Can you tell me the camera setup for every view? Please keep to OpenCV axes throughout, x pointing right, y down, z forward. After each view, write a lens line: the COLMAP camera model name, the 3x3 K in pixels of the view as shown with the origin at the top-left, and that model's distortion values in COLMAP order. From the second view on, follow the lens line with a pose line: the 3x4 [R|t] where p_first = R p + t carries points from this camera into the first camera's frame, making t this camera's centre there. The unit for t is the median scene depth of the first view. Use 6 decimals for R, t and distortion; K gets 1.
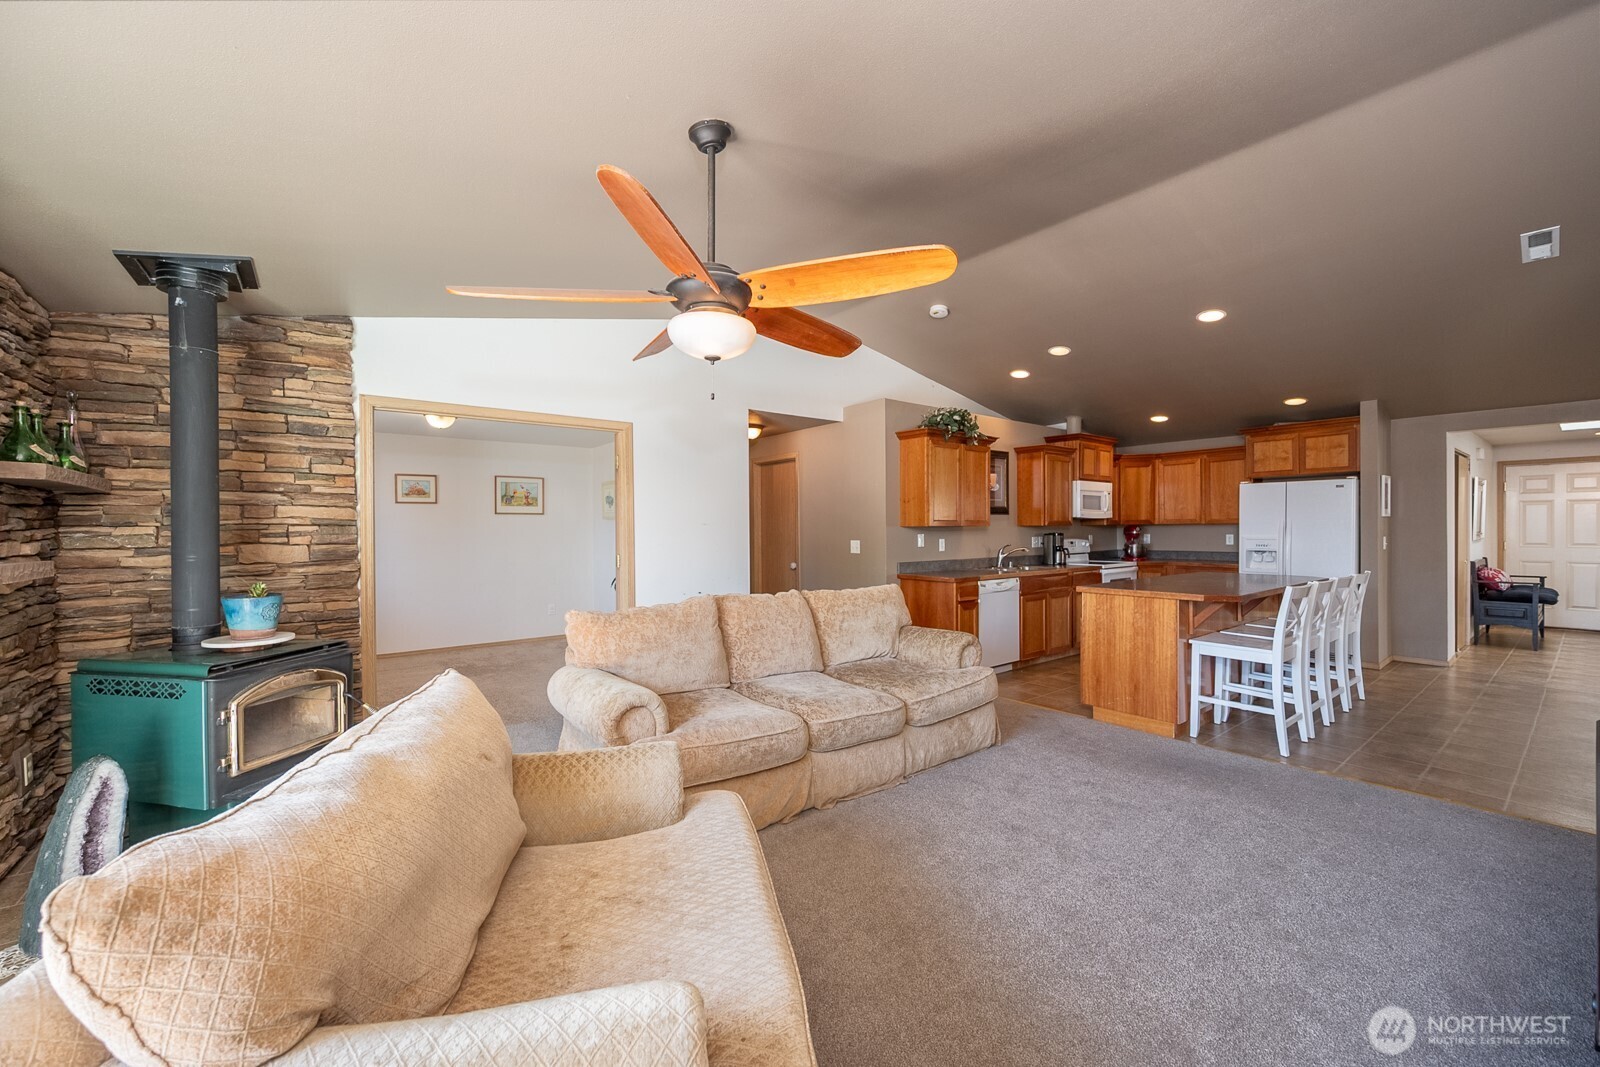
lens RADIAL K [[628.6, 0, 801.1], [0, 628.6, 535.7], [0, 0, 1]] dist [-0.002175, -0.000468]
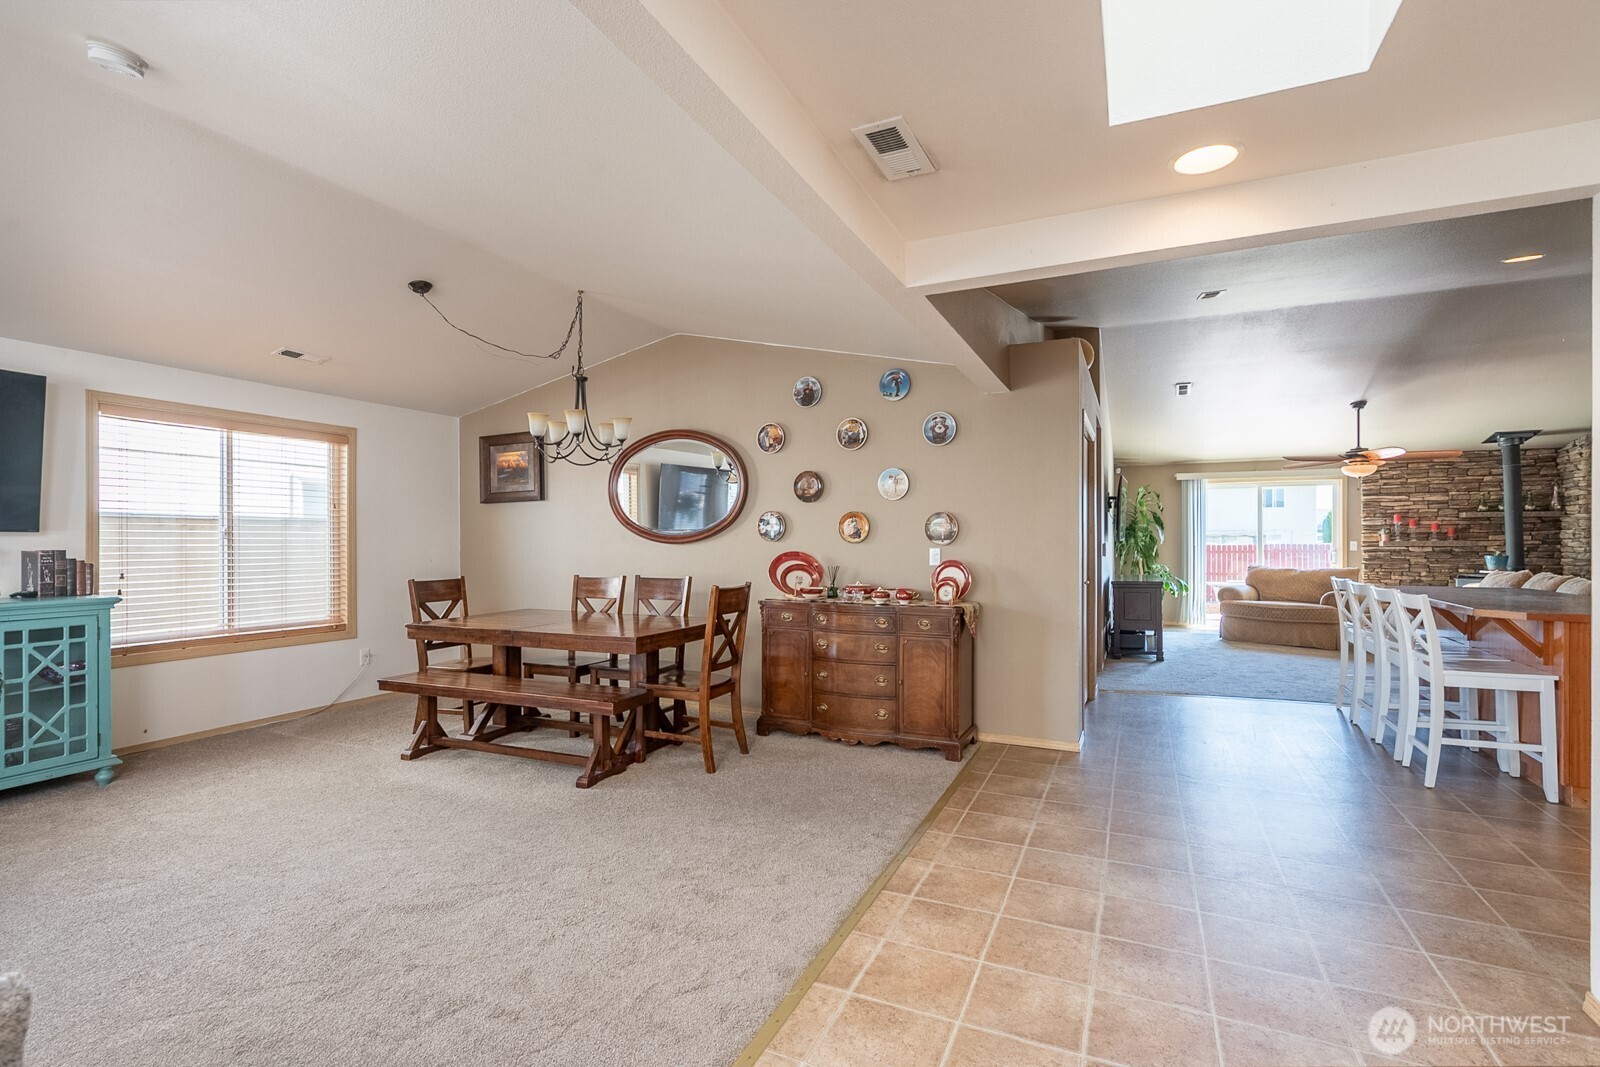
lens RADIAL K [[742.9, 0, 800.0], [0, 742.9, 533.5], [0, 0, 1]] dist [-0.001467, -0.000208]
pose [[-0.888749, 0.004763, -0.458370, 1.370663], [0.001455, 0.999970, 0.007571, -0.012302], [0.458392, 0.006062, -0.888729, 1.030493]]
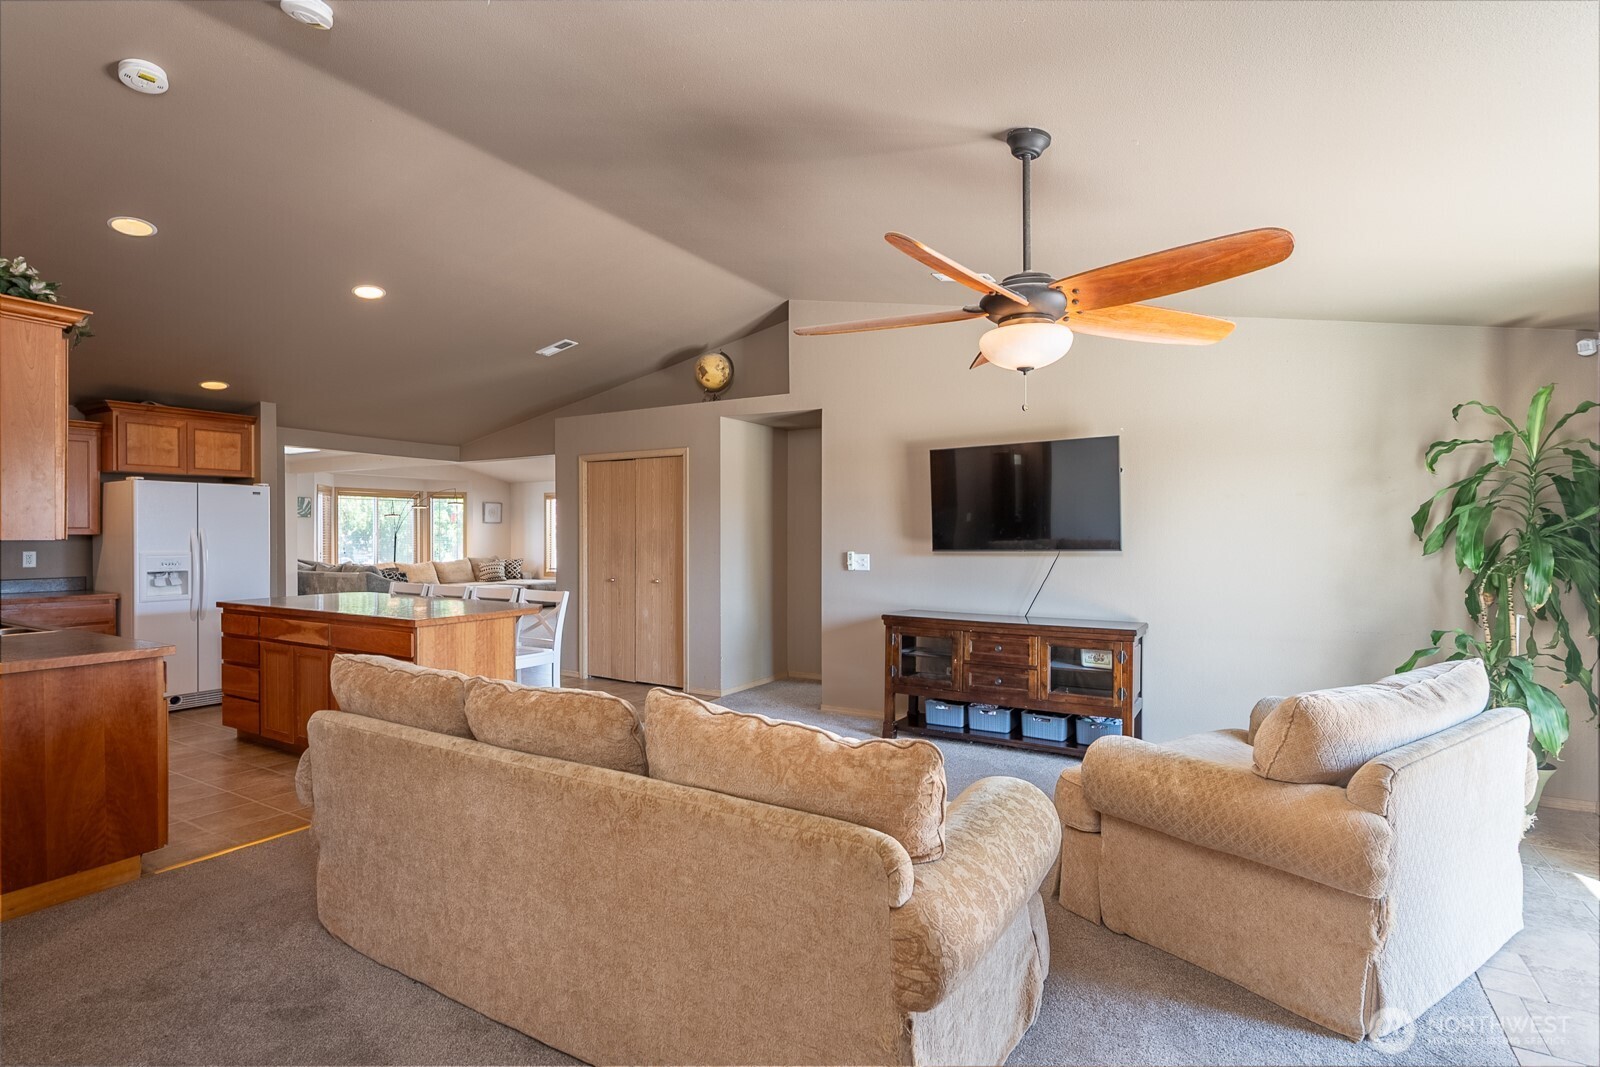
lens RADIAL K [[779.3, 0, 800.0], [0, 779.3, 533.5], [0, 0, 1]] dist [-0.000151, -0.000608]
pose [[-0.354531, 0.004964, 0.935031, -0.398382], [0.013558, 0.999908, -0.000168, -0.010609], [-0.934946, 0.012618, -0.354566, 0.609585]]
